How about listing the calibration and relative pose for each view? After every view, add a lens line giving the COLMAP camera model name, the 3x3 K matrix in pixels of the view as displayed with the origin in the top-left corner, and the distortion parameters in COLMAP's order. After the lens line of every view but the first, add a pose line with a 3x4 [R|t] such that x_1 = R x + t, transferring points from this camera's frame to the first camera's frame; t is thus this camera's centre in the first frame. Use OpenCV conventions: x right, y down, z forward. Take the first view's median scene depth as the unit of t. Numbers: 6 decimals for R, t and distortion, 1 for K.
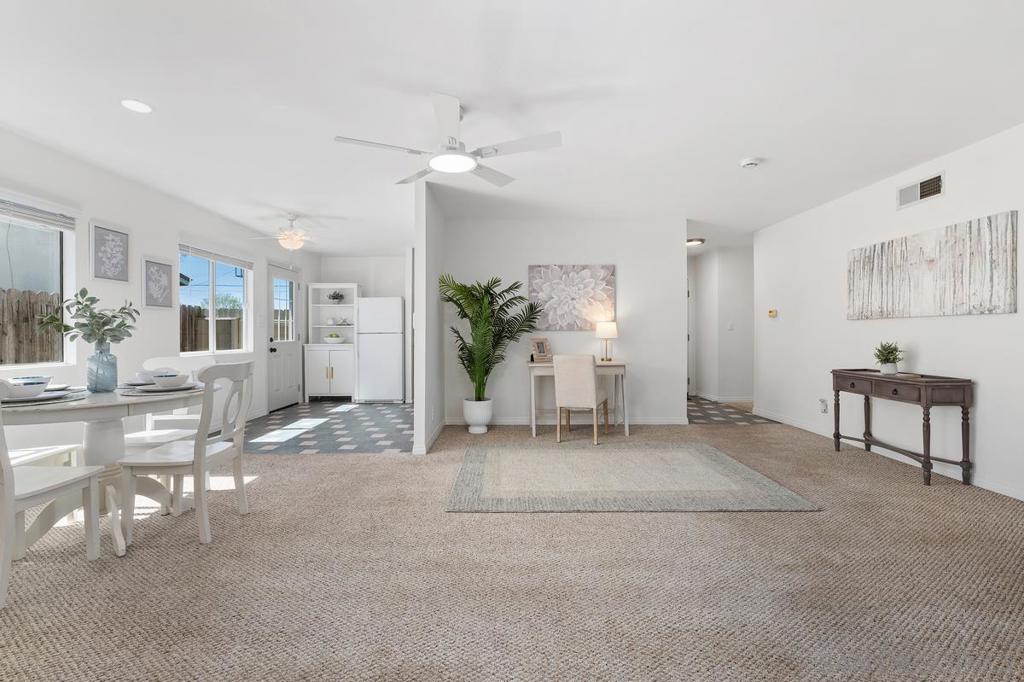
lens RADIAL K [[421.9, 0, 512.9], [0, 421.9, 330.6], [0, 0, 1]] dist [0.000524, 0.000167]
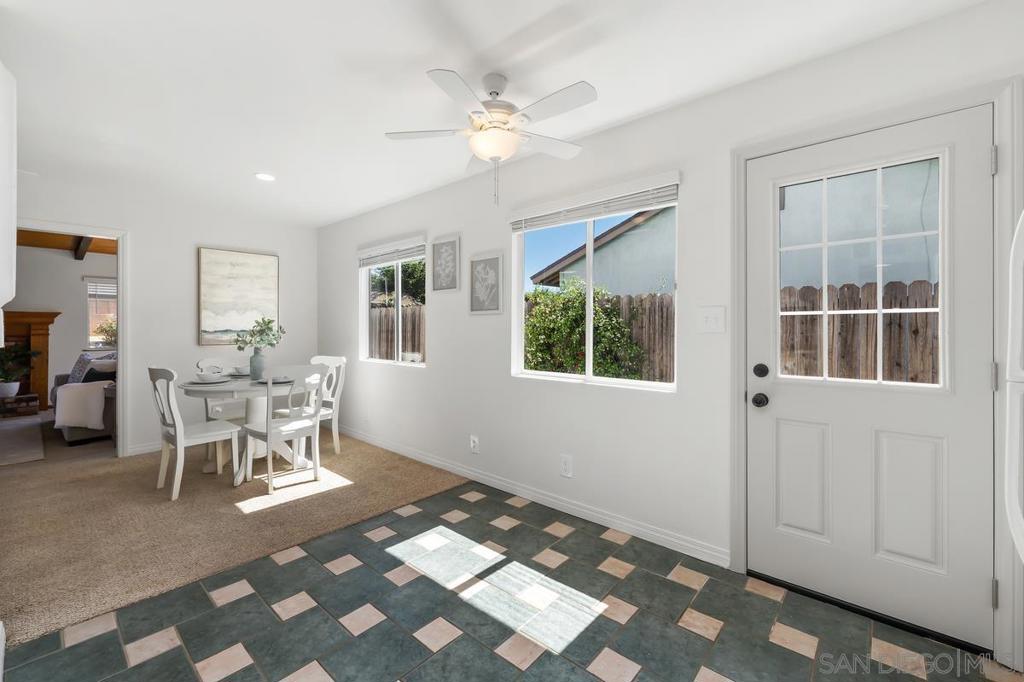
lens RADIAL K [[421.9, 0, 512.9], [0, 421.9, 330.6], [0, 0, 1]] dist [0.000524, 0.000167]
pose [[-0.669133, 0.003760, -0.743133, -0.155755], [0.003823, 0.999991, 0.001618, -0.011363], [0.743133, -0.001758, -0.669142, 0.965930]]
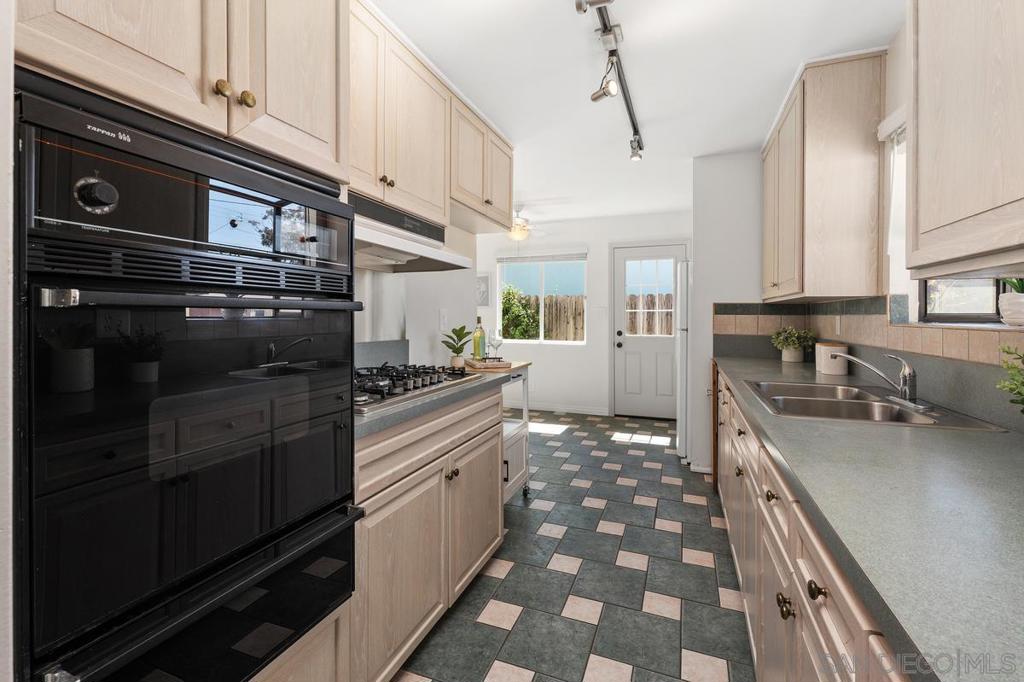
lens RADIAL K [[439.5, 0, 505.7], [0, 439.5, 317.8], [0, 0, 1]] dist [-0.000769, -0.000098]
pose [[-0.383204, 0.001806, -0.923662, 0.322640], [0.002431, 0.999997, 0.000947, -0.010492], [0.923661, -0.001883, -0.383207, 1.010528]]
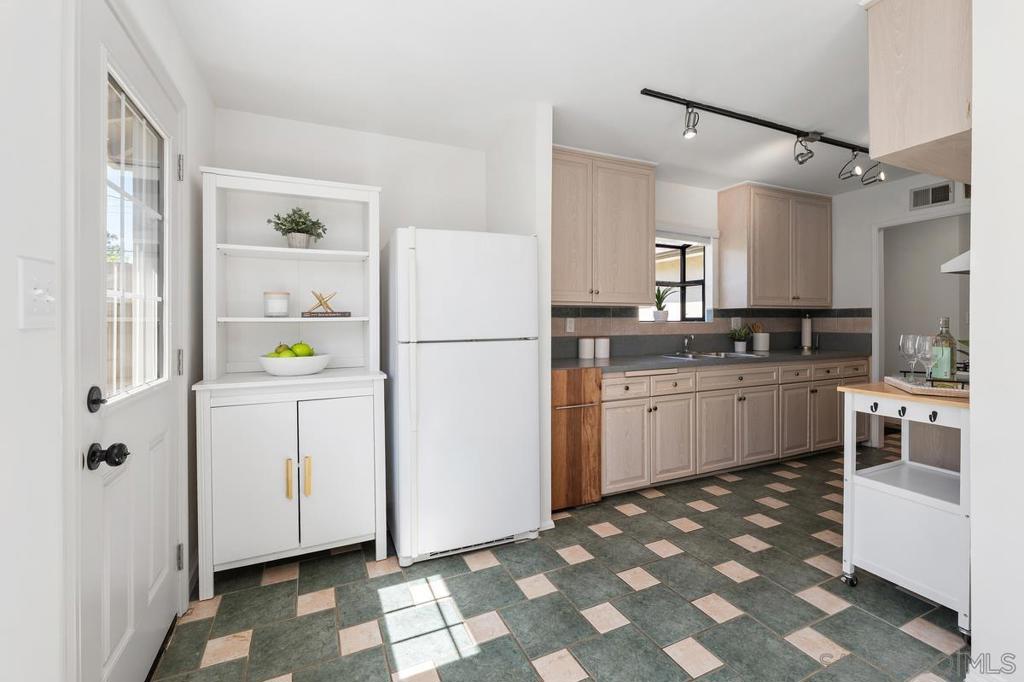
lens RADIAL K [[439.5, 0, 505.7], [0, 439.5, 317.8], [0, 0, 1]] dist [-0.000769, -0.000098]
pose [[0.915893, 0.000010, 0.401423, -0.434684], [-0.000057, 1.000000, 0.000105, -0.011686], [-0.401423, -0.000119, 0.915893, 0.677613]]
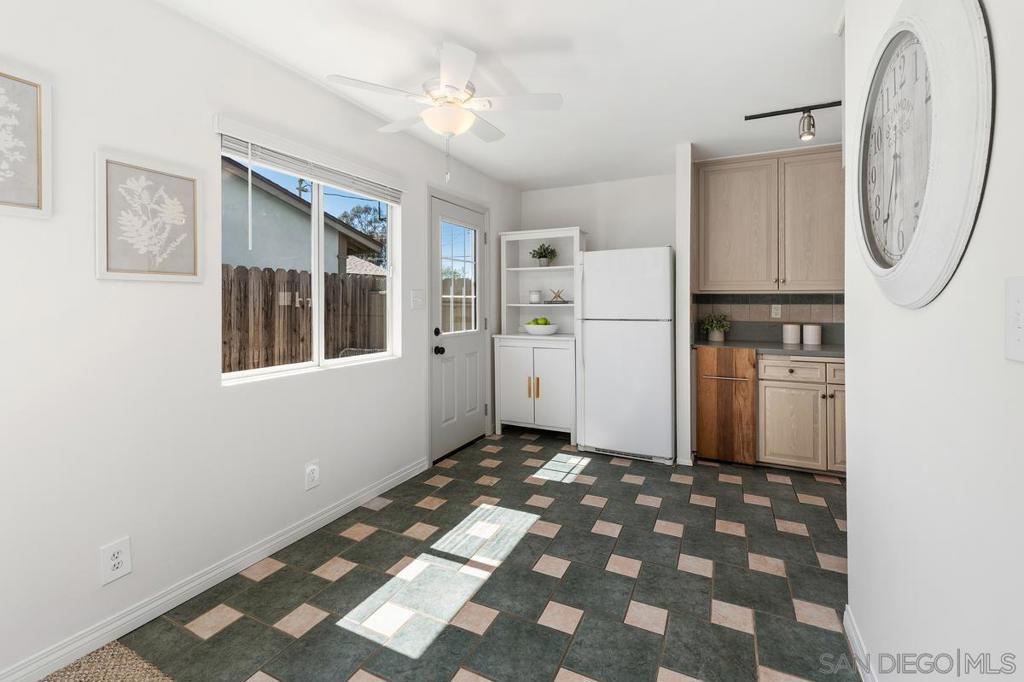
lens RADIAL K [[446.6, 0, 509.0], [0, 446.6, 300.7], [0, 0, 1]] dist [0.001001, 0.000013]
pose [[0.889356, -0.000010, -0.457216, -0.194085], [0.001503, 0.999995, 0.002903, -0.018762], [0.457214, -0.003270, 0.889351, 0.463201]]
